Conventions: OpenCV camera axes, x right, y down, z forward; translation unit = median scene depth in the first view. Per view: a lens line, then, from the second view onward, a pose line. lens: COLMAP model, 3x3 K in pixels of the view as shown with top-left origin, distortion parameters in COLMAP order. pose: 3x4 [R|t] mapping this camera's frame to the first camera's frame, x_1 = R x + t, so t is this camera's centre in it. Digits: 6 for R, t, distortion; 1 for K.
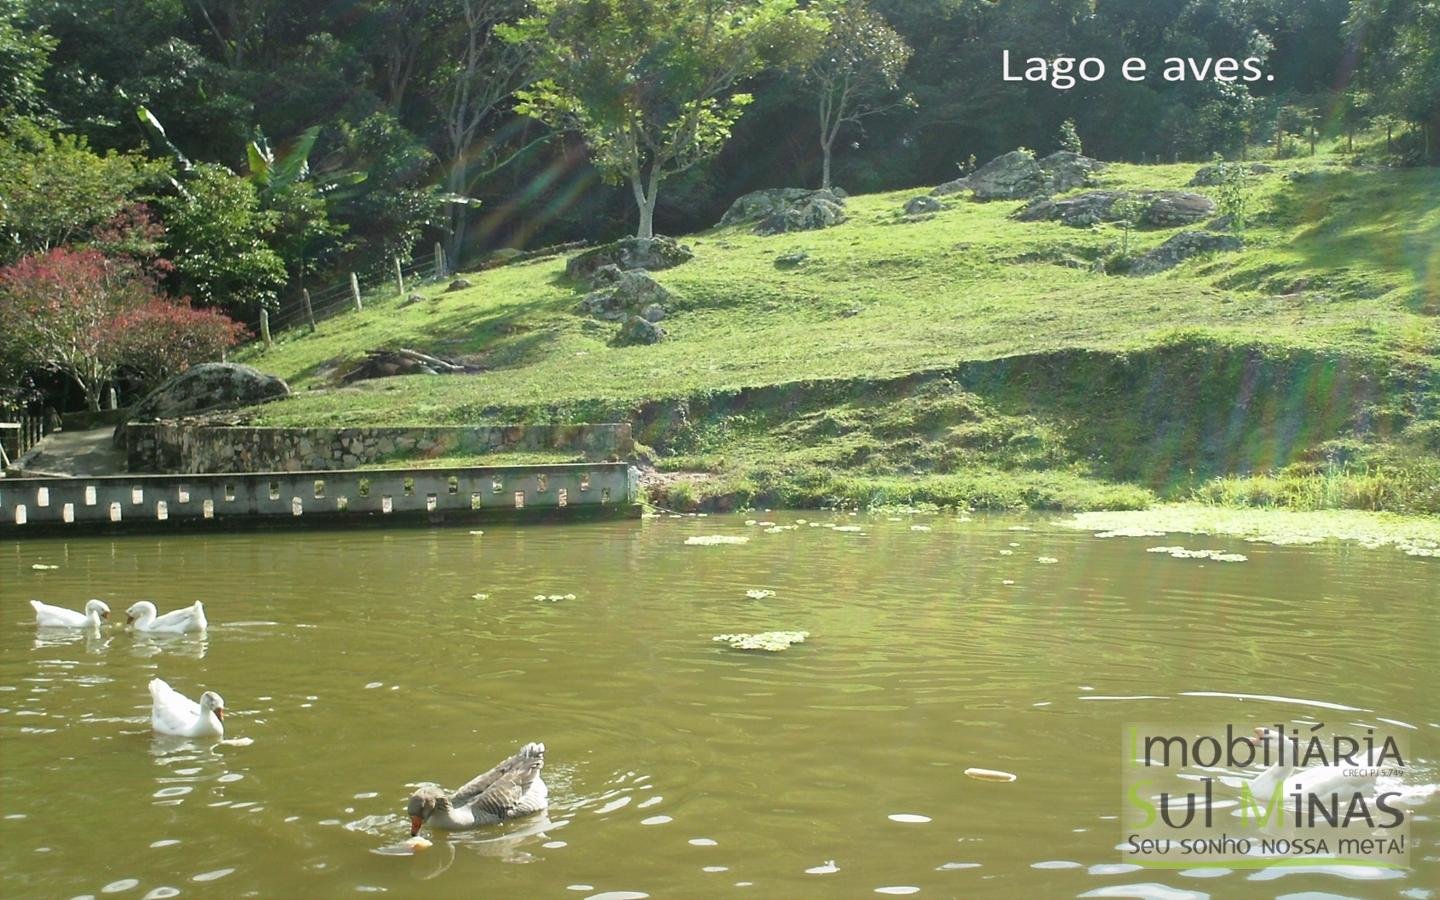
lens RADIAL K [[1620.2, 0, 720.0], [0, 1620.2, 450.0], [0, 0, 1]] dist [-0.109508, 0.008201]
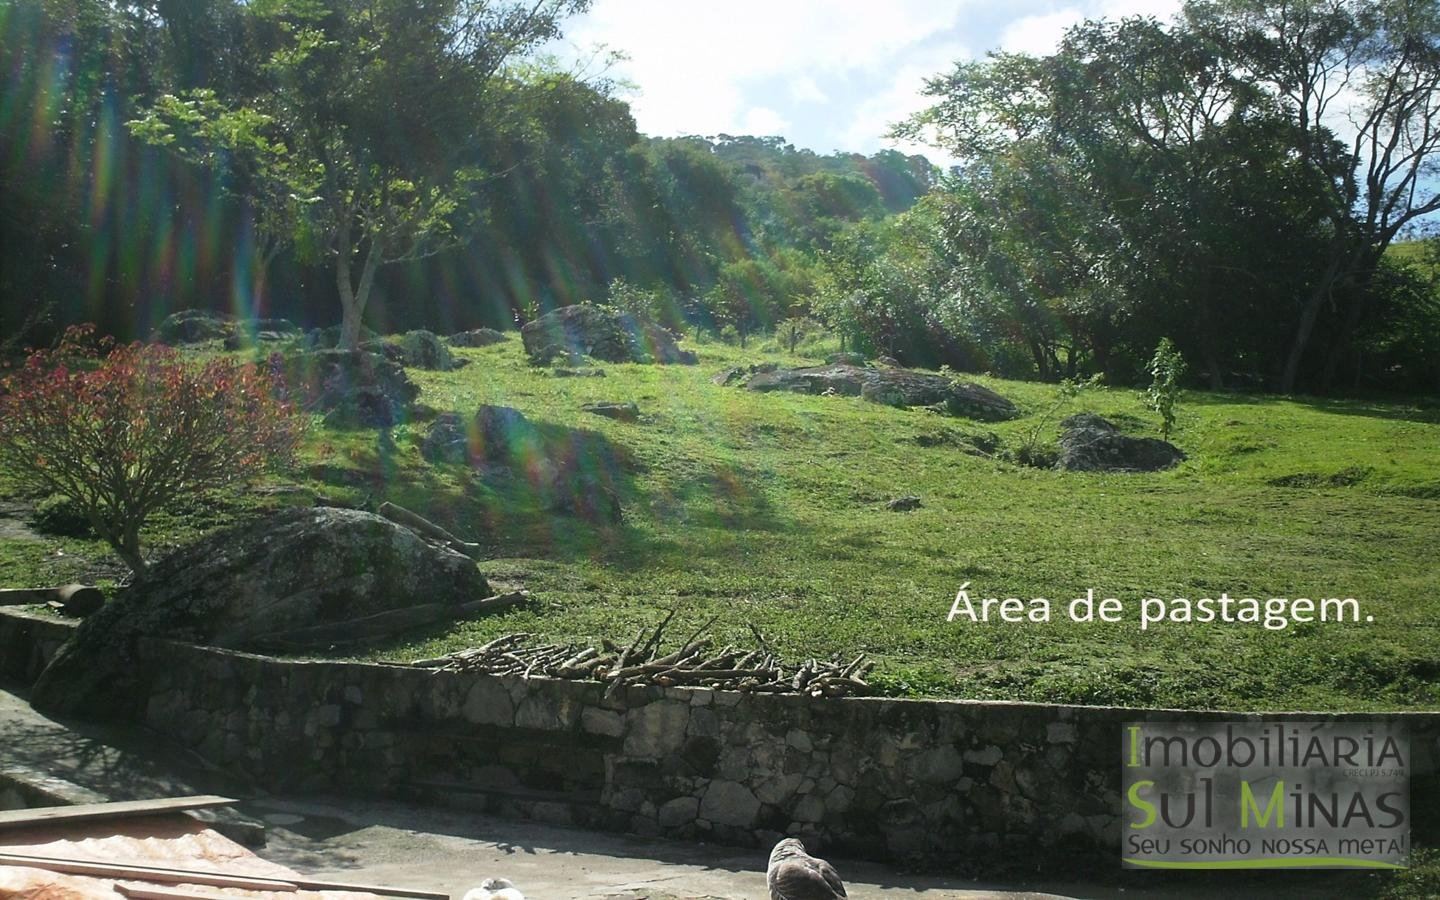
lens RADIAL K [[1620.2, 0, 720.0], [0, 1620.2, 450.0], [0, 0, 1]] dist [-0.109508, 0.008201]
pose [[0.814036, 0.093757, 0.573197, -0.502573], [-0.026023, 0.991782, -0.125268, -0.020878], [-0.580231, 0.087057, 0.809786, 0.640651]]
